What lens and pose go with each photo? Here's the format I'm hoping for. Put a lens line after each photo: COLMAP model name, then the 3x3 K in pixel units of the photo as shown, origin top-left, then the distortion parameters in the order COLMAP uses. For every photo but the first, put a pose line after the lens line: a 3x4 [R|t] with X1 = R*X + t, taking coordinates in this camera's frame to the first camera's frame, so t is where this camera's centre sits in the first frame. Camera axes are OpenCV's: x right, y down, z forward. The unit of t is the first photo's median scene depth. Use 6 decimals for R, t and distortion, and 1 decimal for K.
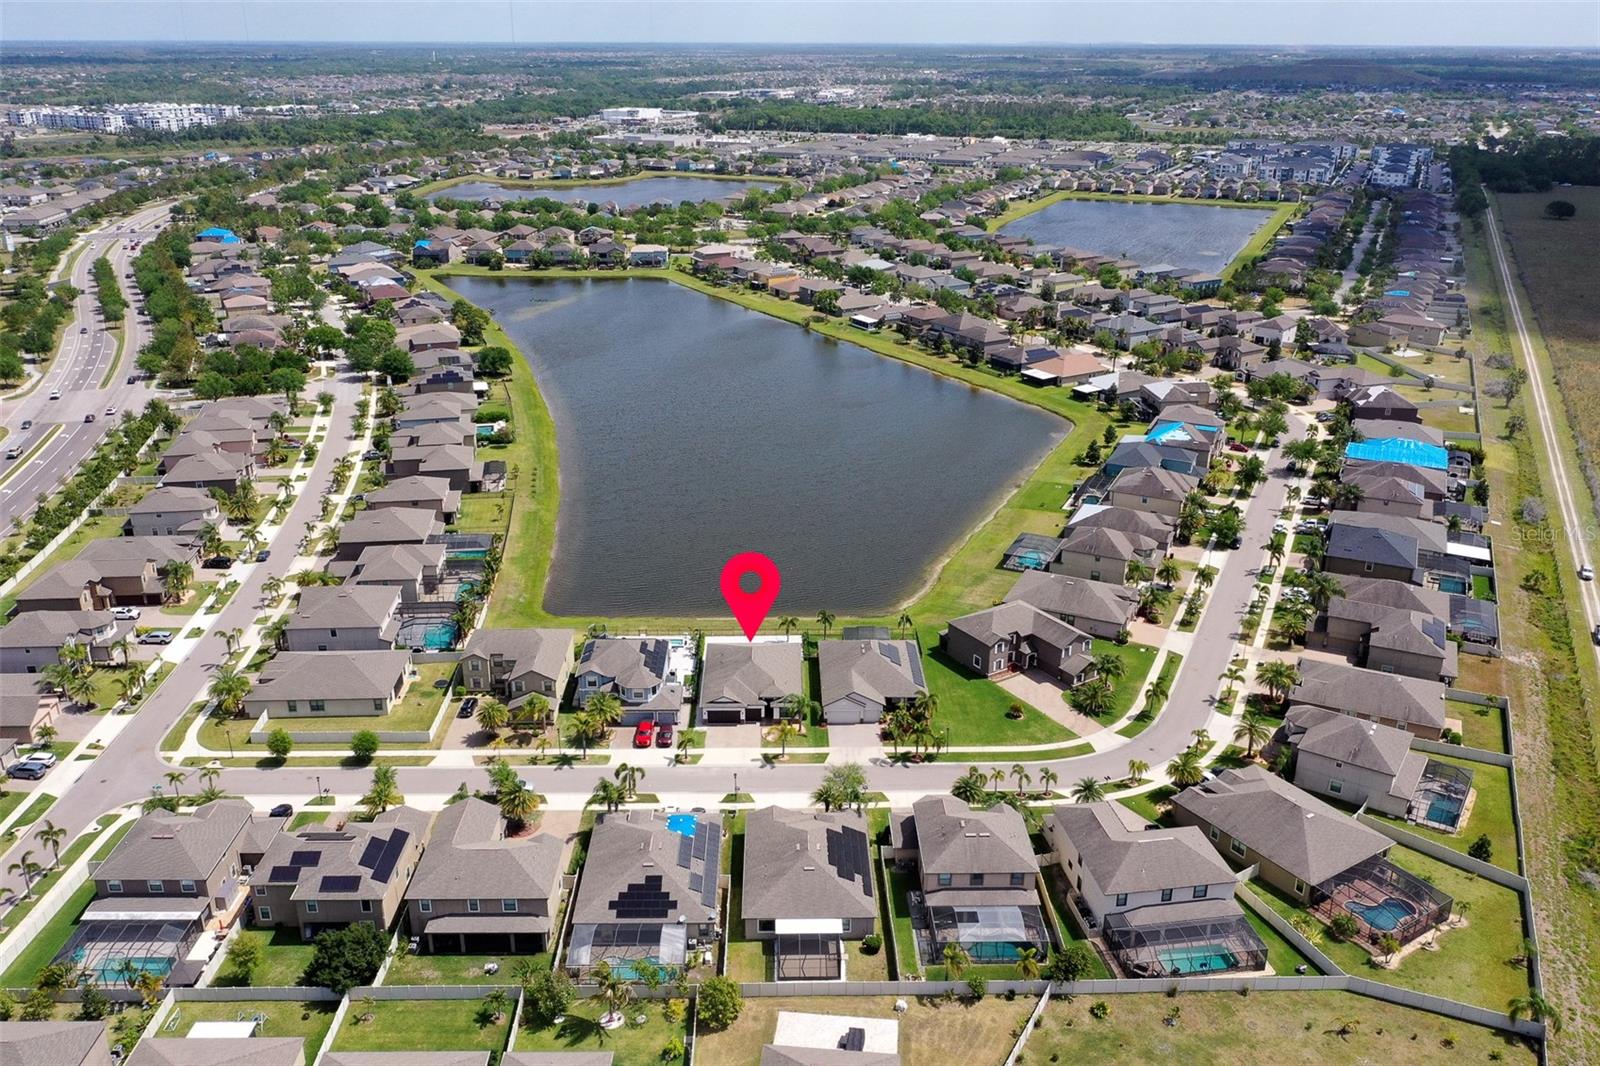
lens RADIAL K [[1268.0, 0, 748.5], [0, 1268.0, 532.7], [0, 0, 1]] dist [-0.005418, -0.002238]
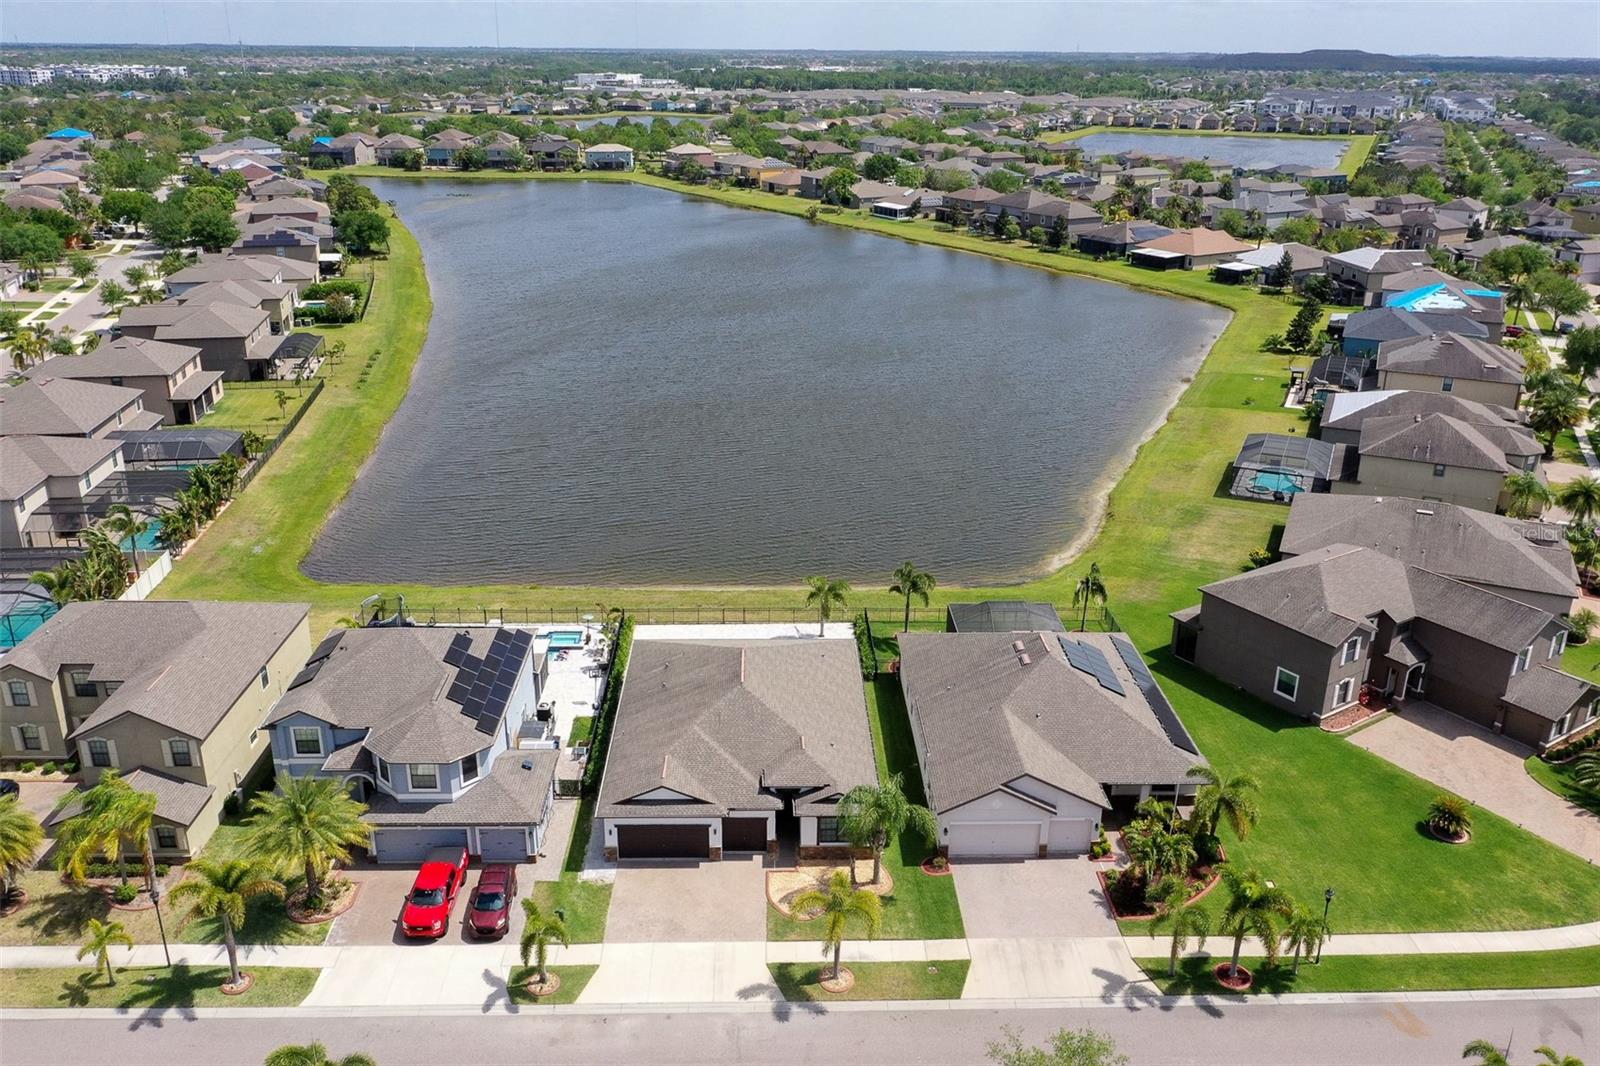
lens RADIAL K [[1268.0, 0, 748.5], [0, 1268.0, 532.7], [0, 0, 1]] dist [-0.005418, -0.002238]
pose [[0.999924, 0.002552, 0.012083, 0.000188], [-0.002507, 0.999990, -0.003725, 0.052874], [-0.012092, 0.003694, 0.999920, 0.574533]]
